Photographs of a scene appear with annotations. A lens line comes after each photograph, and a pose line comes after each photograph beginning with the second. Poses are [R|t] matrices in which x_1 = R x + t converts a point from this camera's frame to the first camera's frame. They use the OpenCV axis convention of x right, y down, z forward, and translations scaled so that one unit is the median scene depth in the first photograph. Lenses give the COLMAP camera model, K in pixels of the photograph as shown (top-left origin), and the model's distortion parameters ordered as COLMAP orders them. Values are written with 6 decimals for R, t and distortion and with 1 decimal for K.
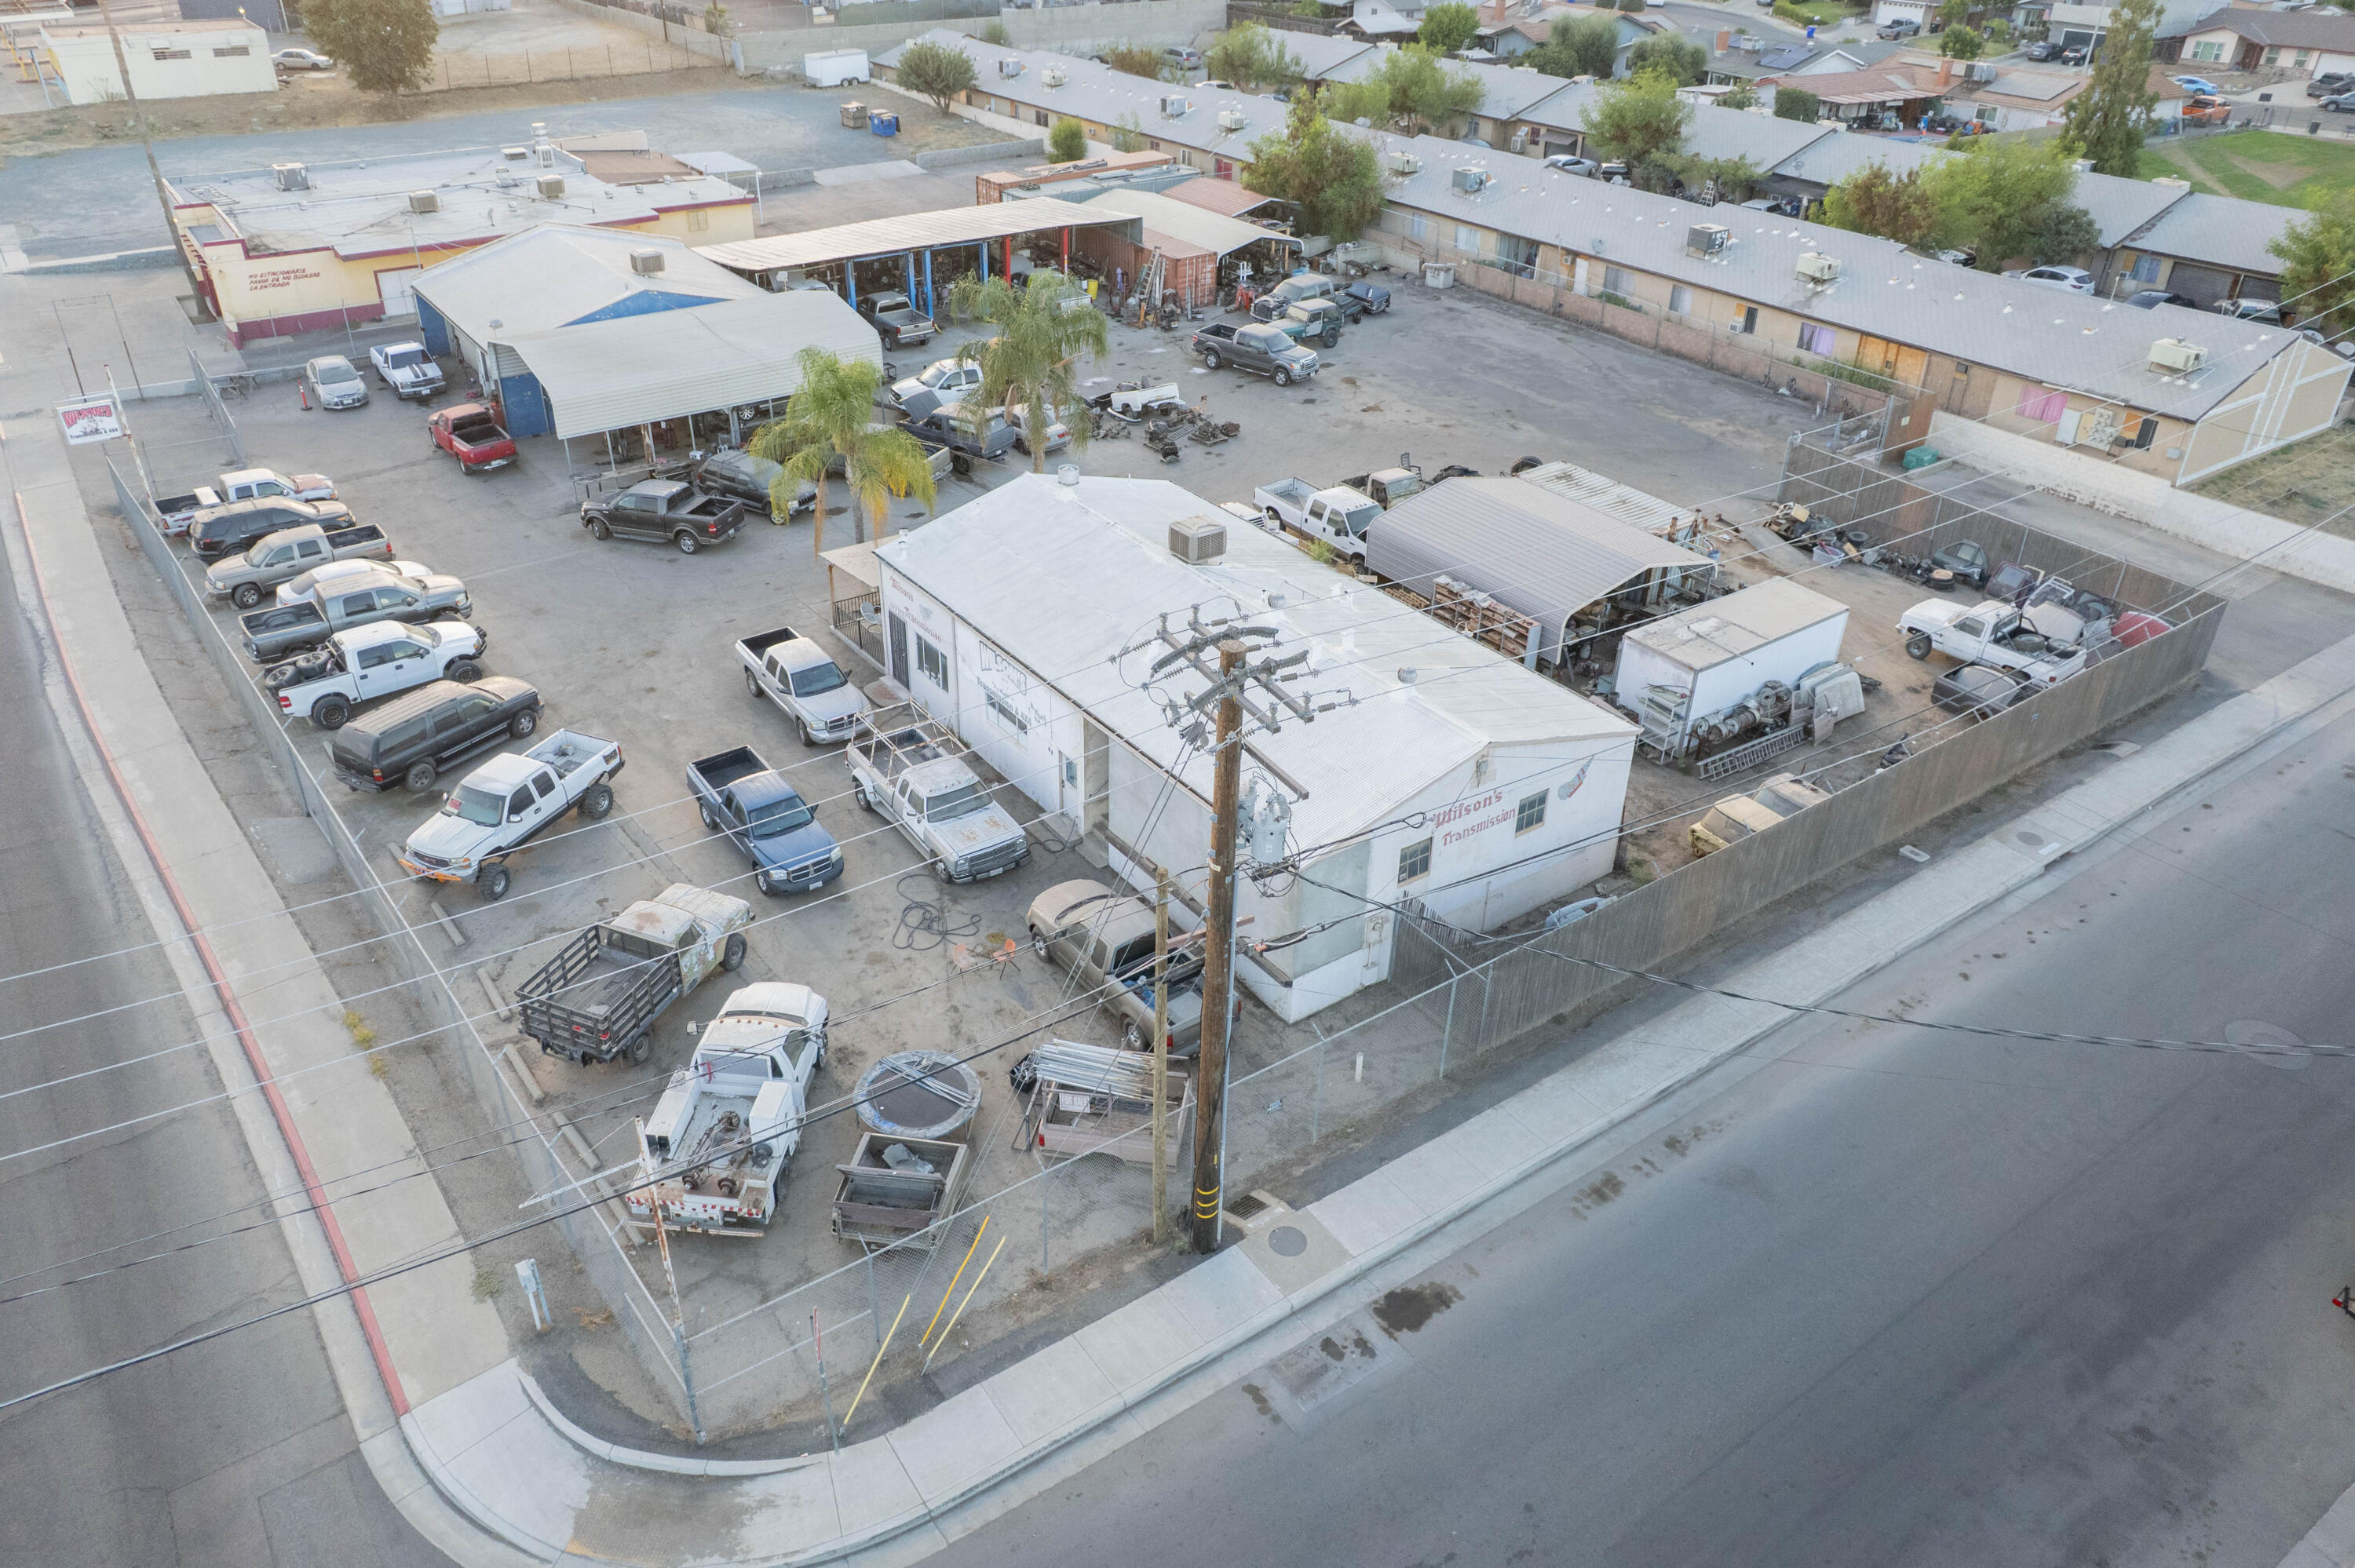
lens RADIAL K [[1615.7, 0, 1177.5], [0, 1615.7, 784.0], [0, 0, 1]] dist [-0.074988, 0.071263]
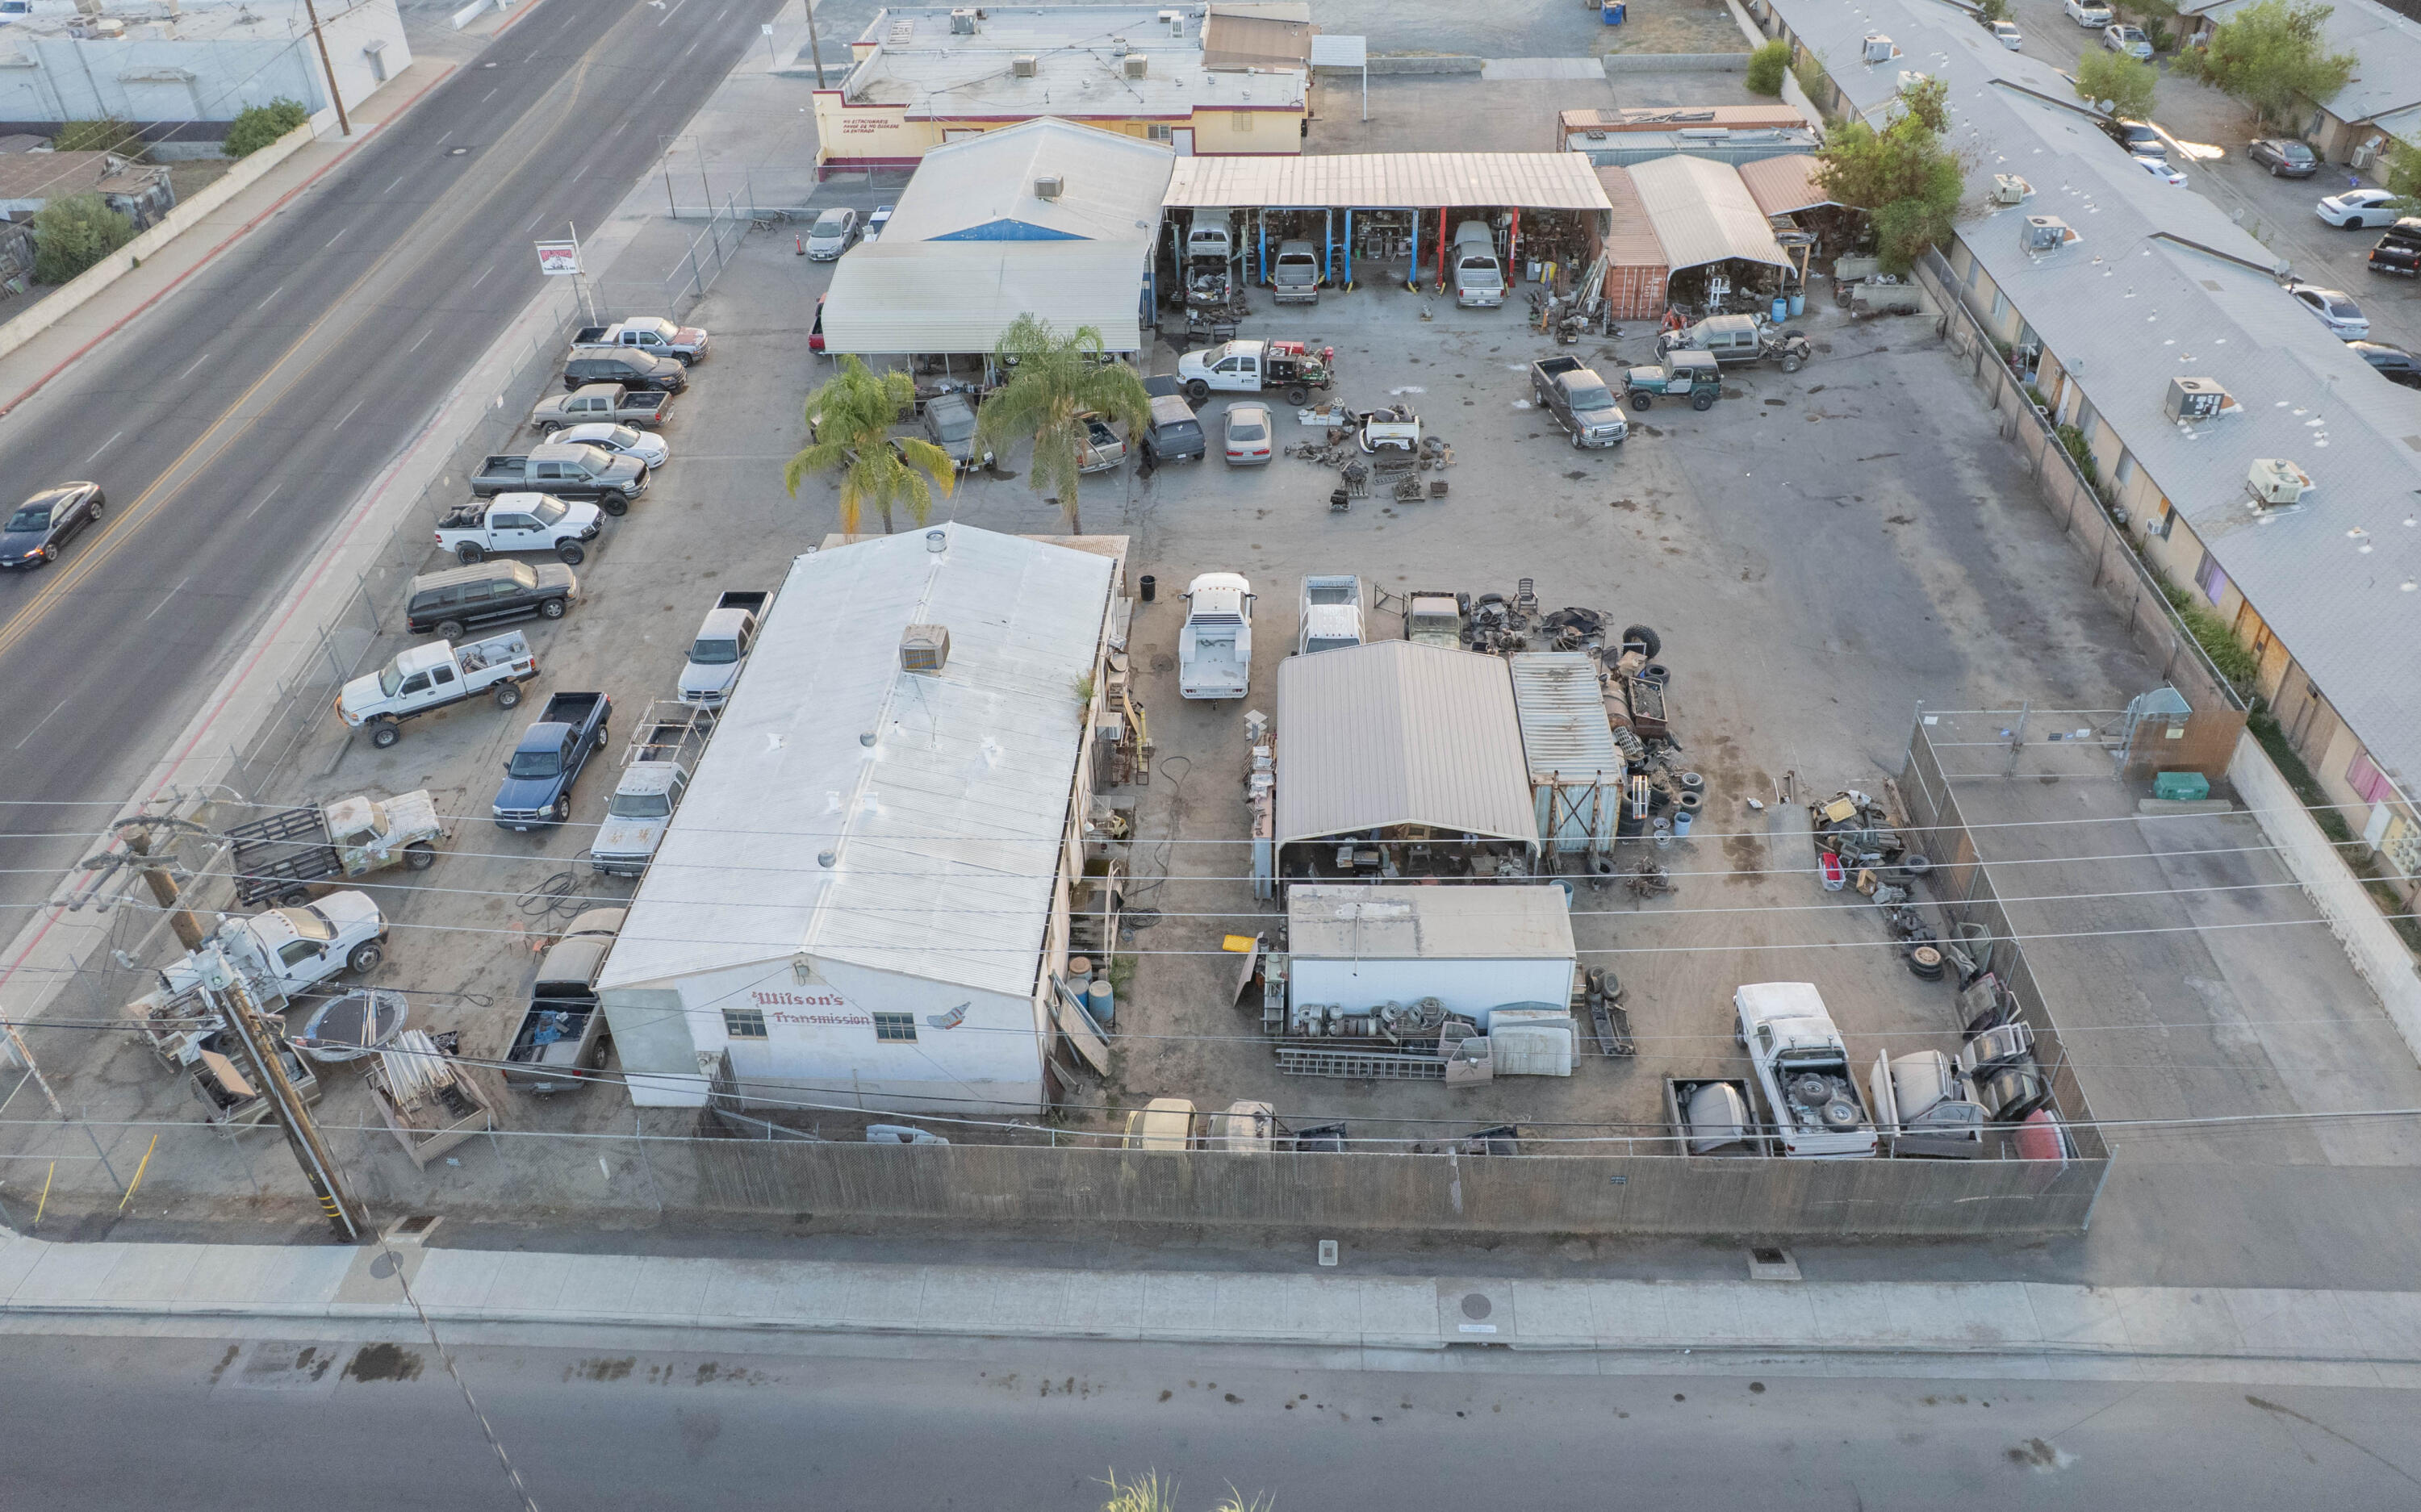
lens RADIAL K [[1776.6, 0, 1270.3], [0, 1776.6, 638.6], [0, 0, 1]] dist [-0.073627, 0.077236]
pose [[0.797640, 0.318282, -0.512315, 0.743768], [-0.295370, 0.946729, 0.128297, -0.354208], [0.525858, 0.048988, 0.849160, 0.123395]]
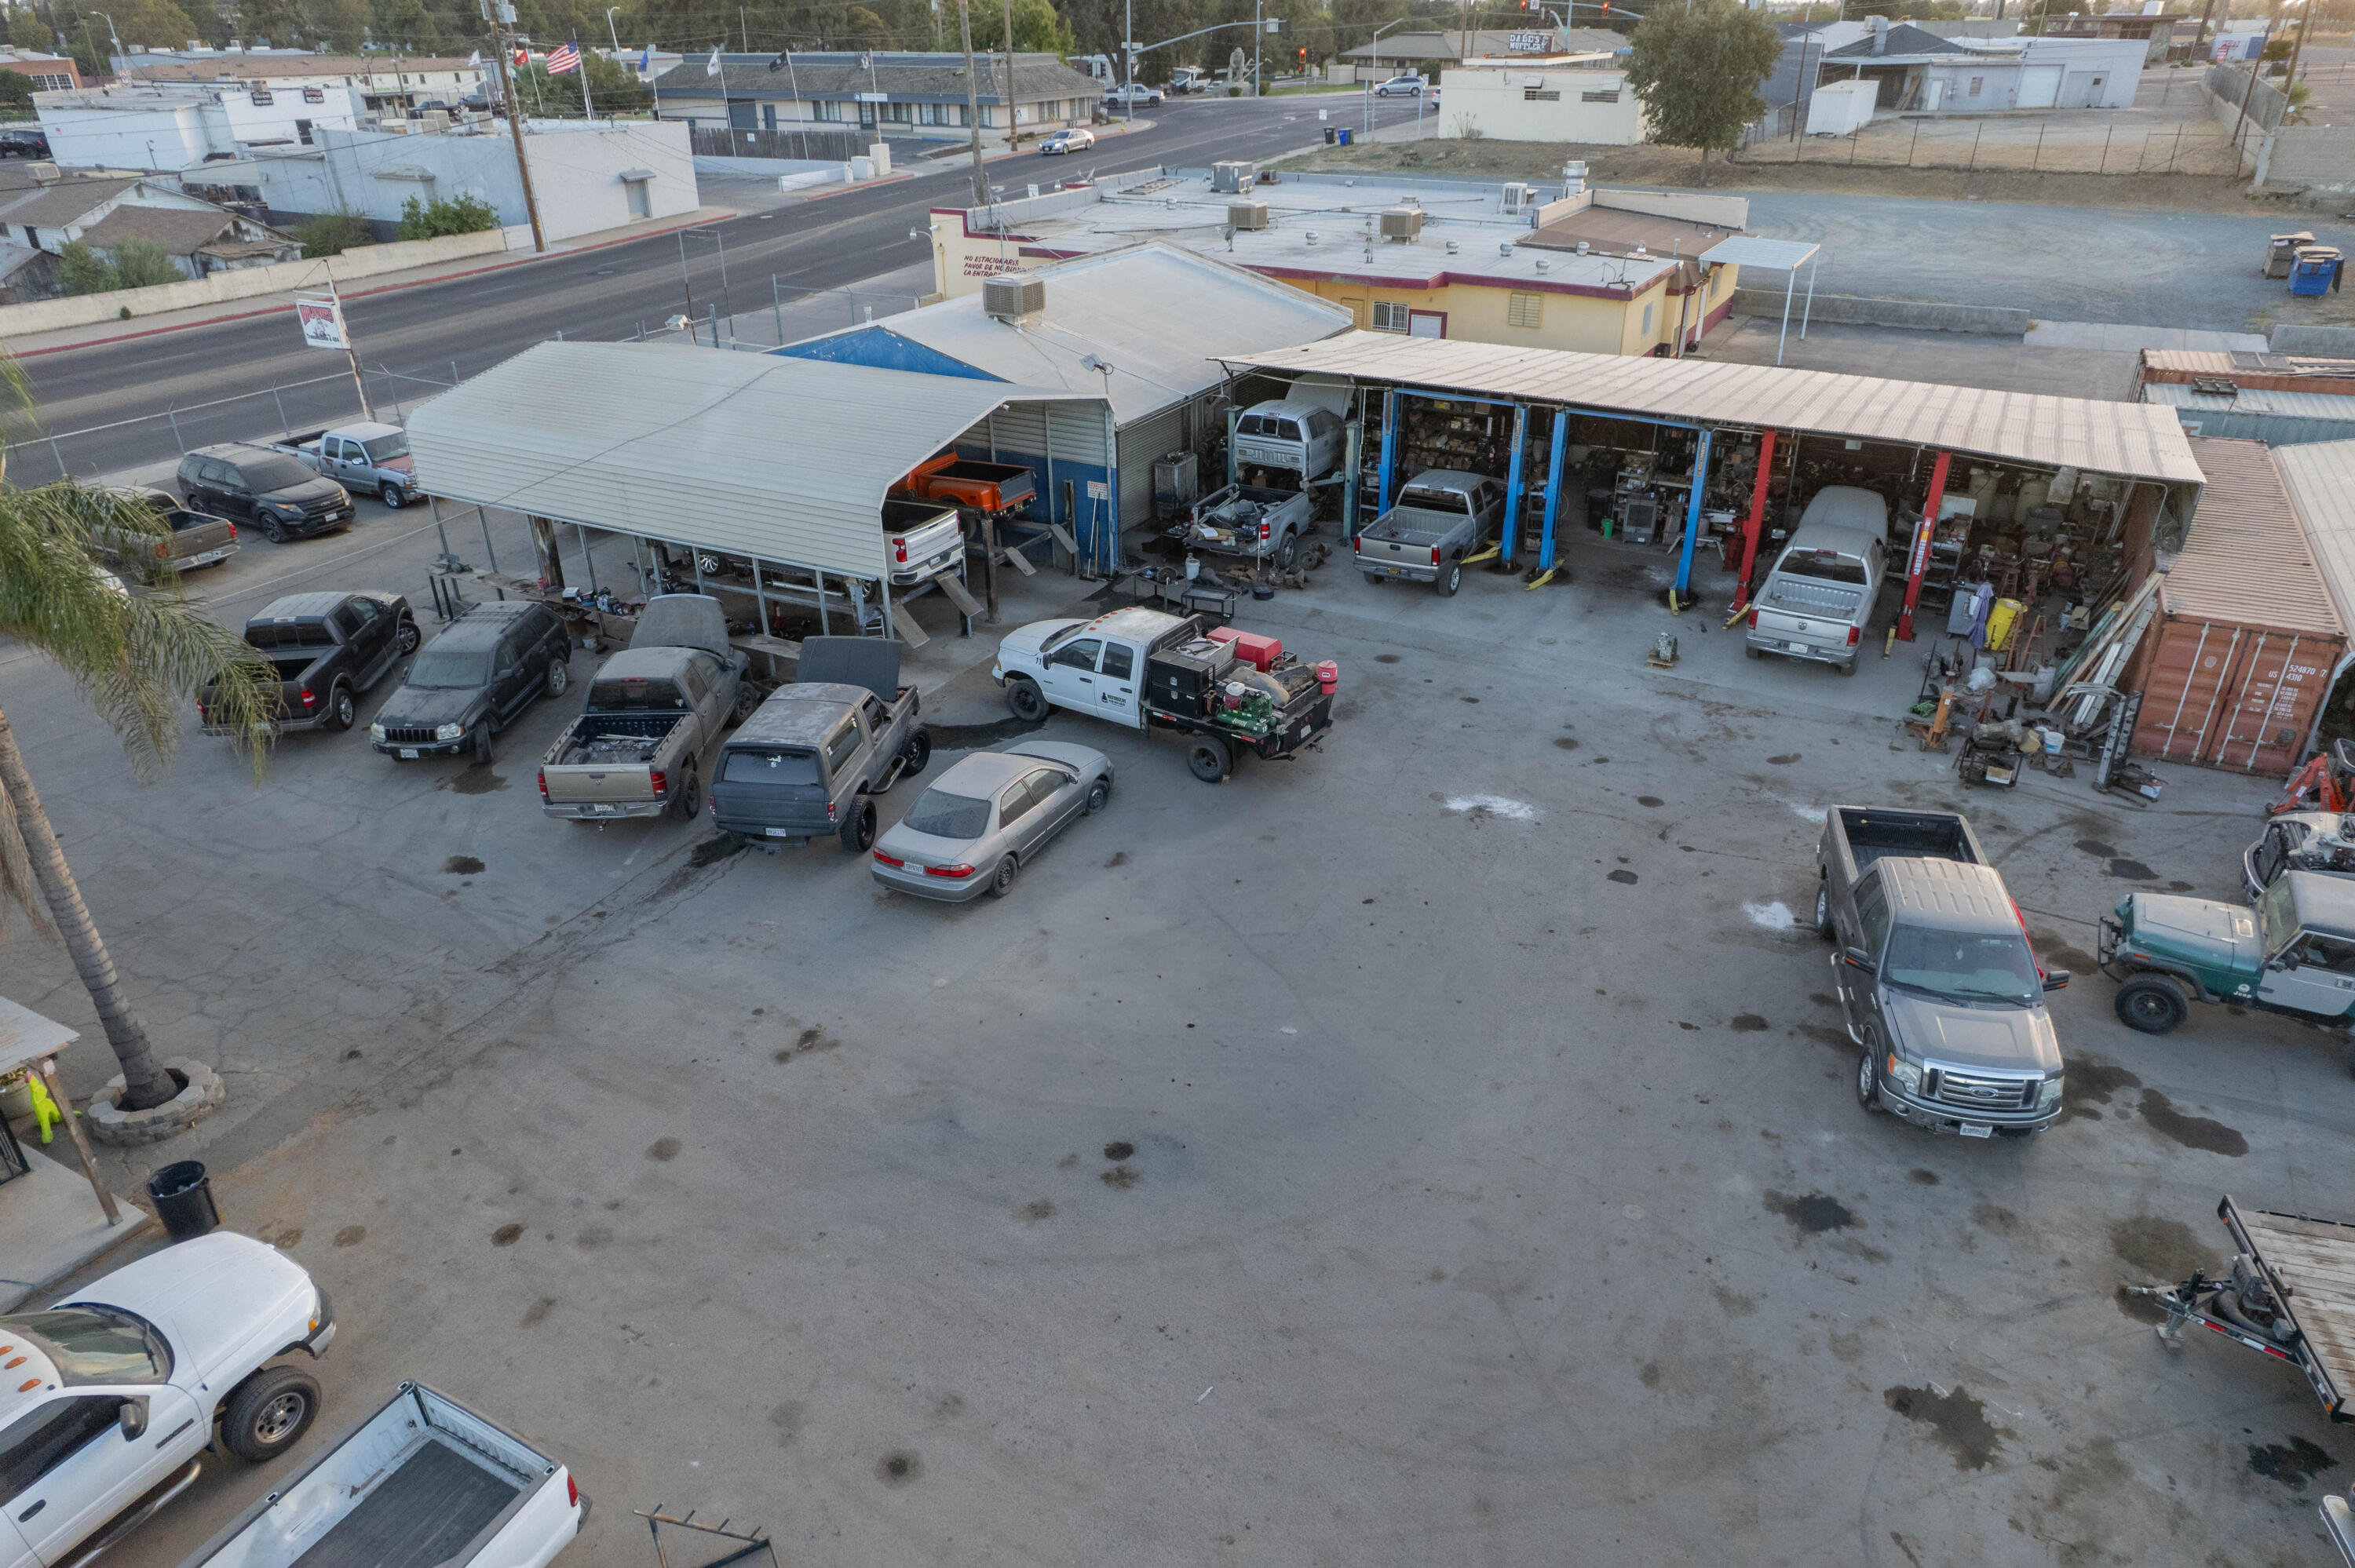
lens RADIAL K [[1505.3, 0, 1193.2], [0, 1505.3, 793.2], [0, 0, 1]] dist [-0.072203, 0.070737]
pose [[0.436215, 0.408886, -0.801579, 0.312044], [-0.461144, 0.866513, 0.191056, -0.458573], [0.772698, 0.286301, 0.566541, 1.194485]]
